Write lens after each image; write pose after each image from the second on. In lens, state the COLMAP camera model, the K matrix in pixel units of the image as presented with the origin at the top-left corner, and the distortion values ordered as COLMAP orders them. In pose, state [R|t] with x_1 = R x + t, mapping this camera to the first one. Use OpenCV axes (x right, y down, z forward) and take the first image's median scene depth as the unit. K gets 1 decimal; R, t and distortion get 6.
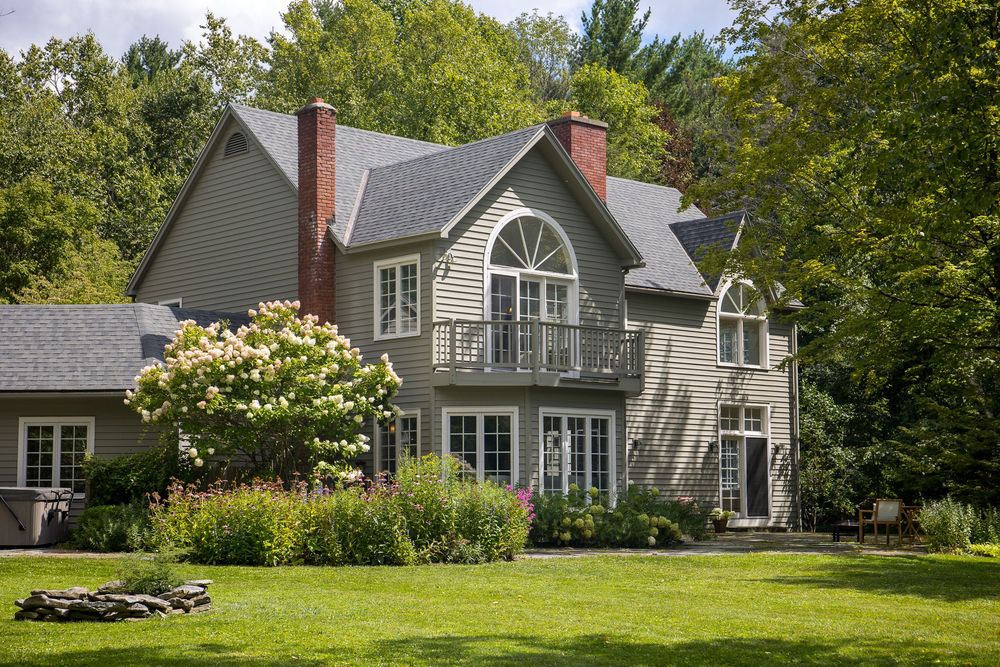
lens RADIAL K [[1633.7, 0, 500.4], [0, 1633.7, 329.1], [0, 0, 1]] dist [0.113733, 0.000000]
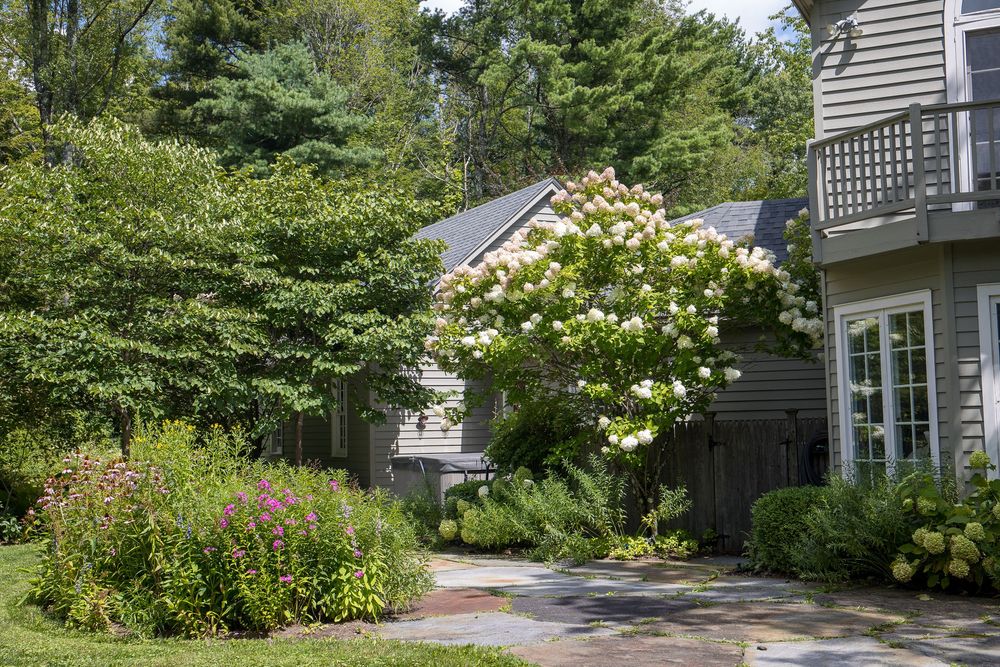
lens RADIAL K [[1313.3, 0, 504.8], [0, 1313.3, 327.8], [0, 0, 1]] dist [0.050696, 0.000000]
pose [[0.404573, -0.084589, -0.910585, 0.298251], [0.118915, 0.992125, -0.039329, 0.055530], [0.906741, -0.092371, 0.411446, 0.680207]]
